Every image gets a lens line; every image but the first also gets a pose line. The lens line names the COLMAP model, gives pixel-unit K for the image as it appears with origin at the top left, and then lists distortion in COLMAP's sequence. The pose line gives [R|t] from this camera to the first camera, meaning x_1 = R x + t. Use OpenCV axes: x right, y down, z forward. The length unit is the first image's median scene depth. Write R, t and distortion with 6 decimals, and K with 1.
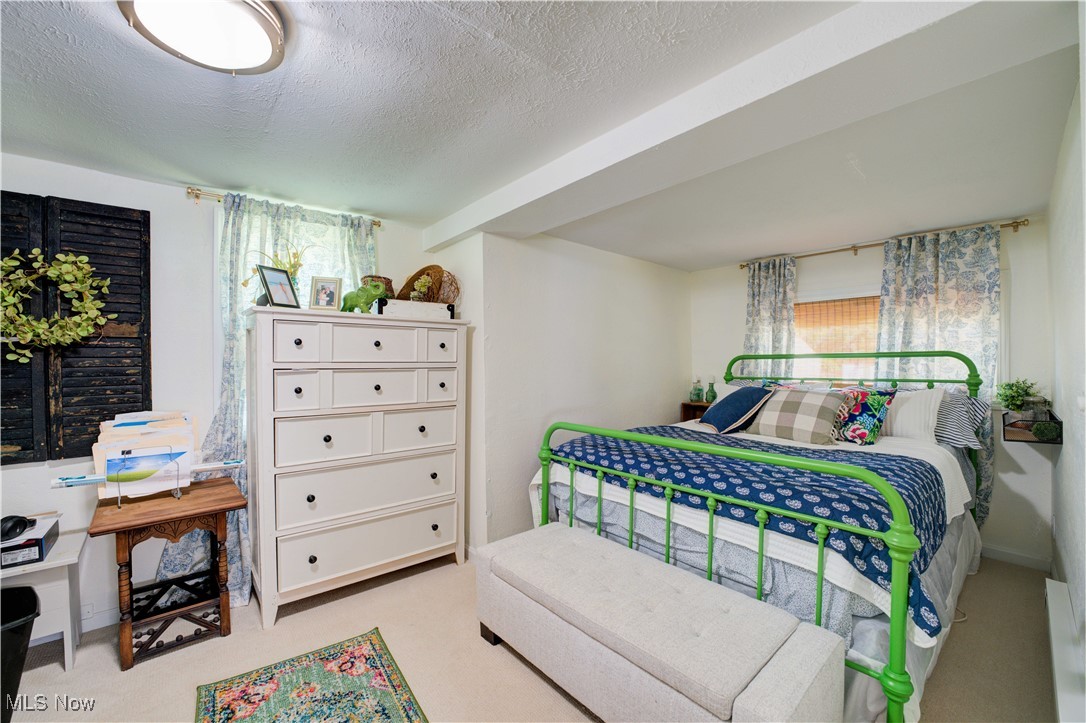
lens RADIAL K [[436.7, 0, 539.7], [0, 436.7, 363.0], [0, 0, 1]] dist [-0.030878, 0.000144]
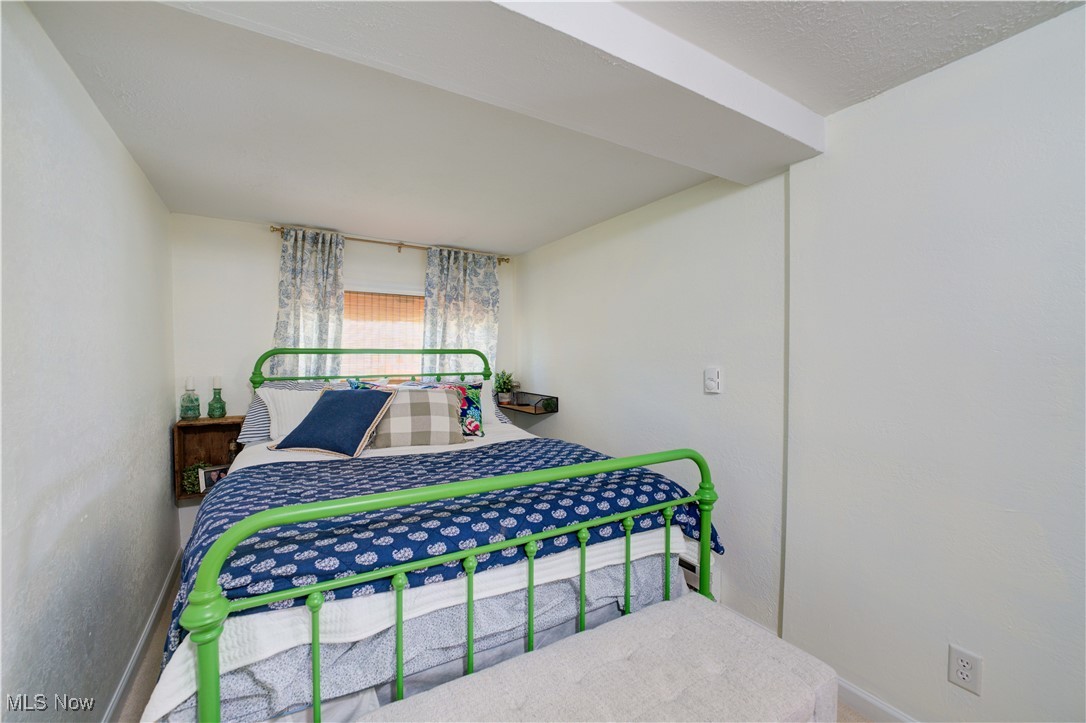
lens RADIAL K [[436.7, 0, 539.7], [0, 436.7, 363.0], [0, 0, 1]] dist [-0.030878, 0.000144]
pose [[0.161938, -0.015068, 0.986686, -0.255602], [-0.005438, 0.999855, 0.016162, -0.009699], [-0.986786, -0.007982, 0.161833, 0.569242]]
